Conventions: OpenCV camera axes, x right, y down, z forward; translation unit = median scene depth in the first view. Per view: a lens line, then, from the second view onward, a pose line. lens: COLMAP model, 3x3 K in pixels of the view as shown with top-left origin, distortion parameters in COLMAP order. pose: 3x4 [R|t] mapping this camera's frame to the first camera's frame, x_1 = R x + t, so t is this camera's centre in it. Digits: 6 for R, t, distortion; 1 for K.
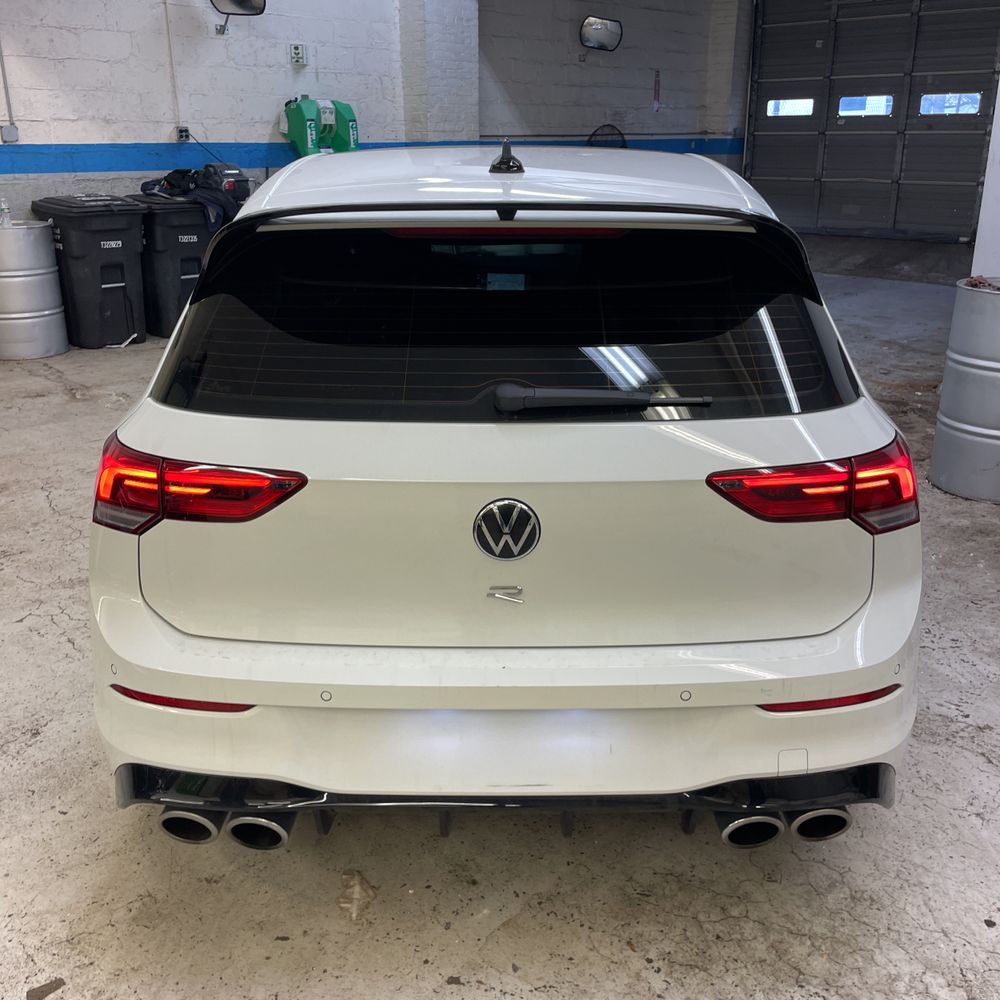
lens RADIAL K [[1001.7, 0, 518.4], [0, 1001.7, 501.5], [0, 0, 1]] dist [0.087486, -0.104941]
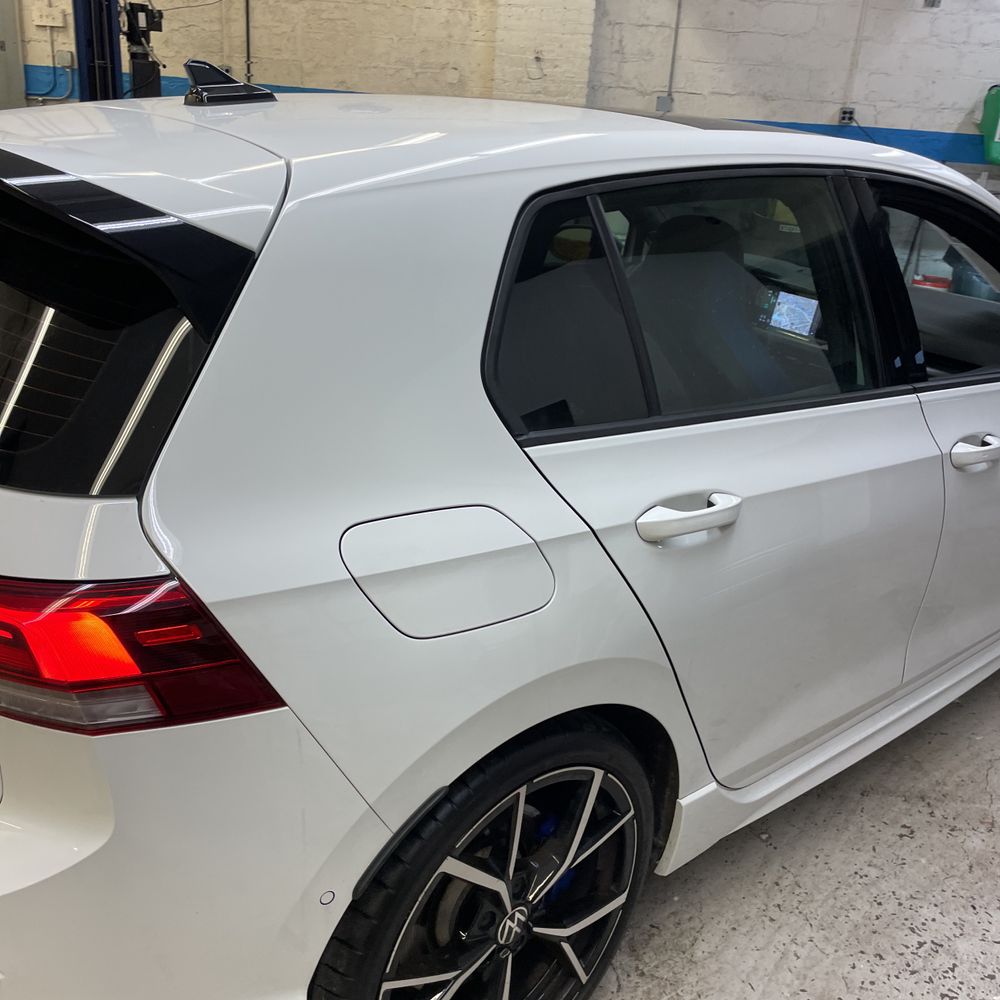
lens RADIAL K [[1016.0, 0, 500.0], [0, 1016.0, 500.0], [0, 0, 1]] dist [0.090000, -0.115153]
pose [[0.662747, 0.317539, -0.678186, 0.223984], [-0.318932, 0.939091, 0.128027, -0.062556], [0.677532, 0.131446, 0.723653, 0.179889]]
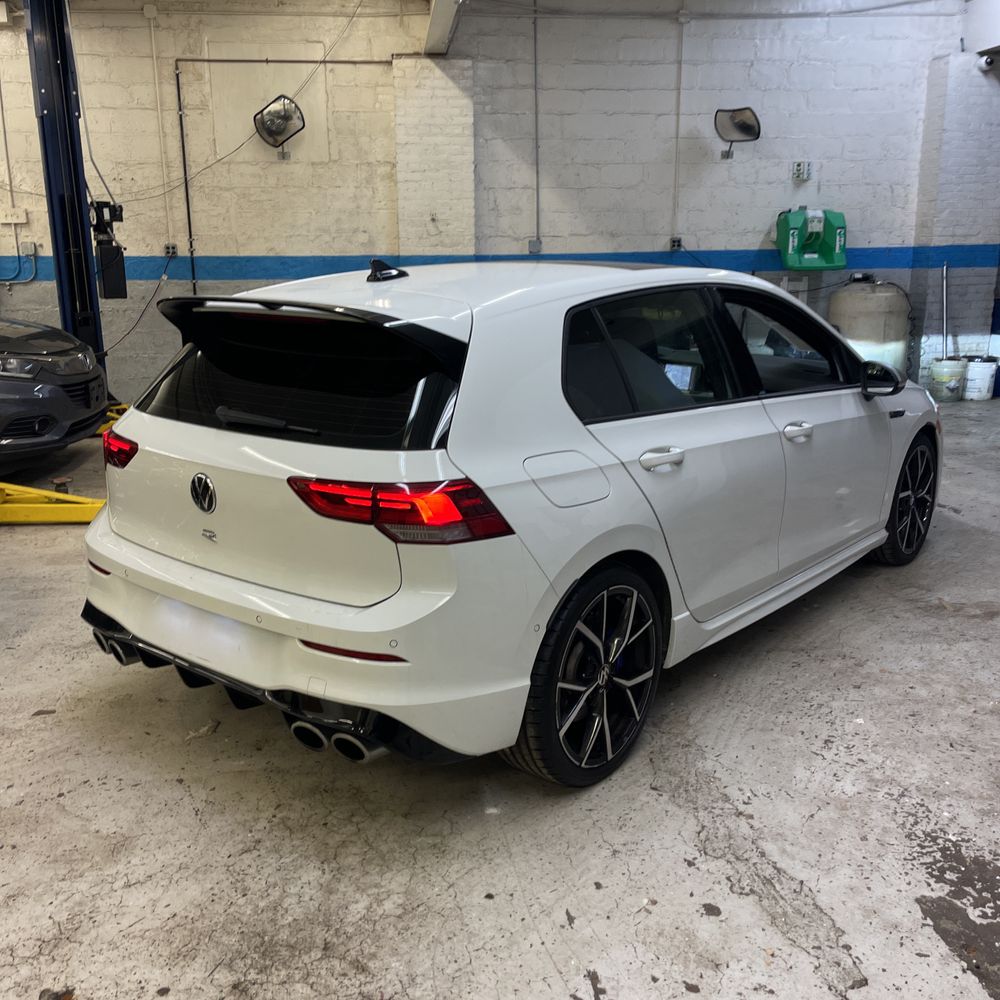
lens RADIAL K [[1016.0, 0, 500.0], [0, 1016.0, 500.0], [0, 0, 1]] dist [0.090000, -0.115153]
pose [[0.771451, 0.151451, -0.618001, 0.317001], [-0.209446, 0.977575, -0.021881, -0.005826], [0.600829, 0.146318, 0.785873, -0.004642]]
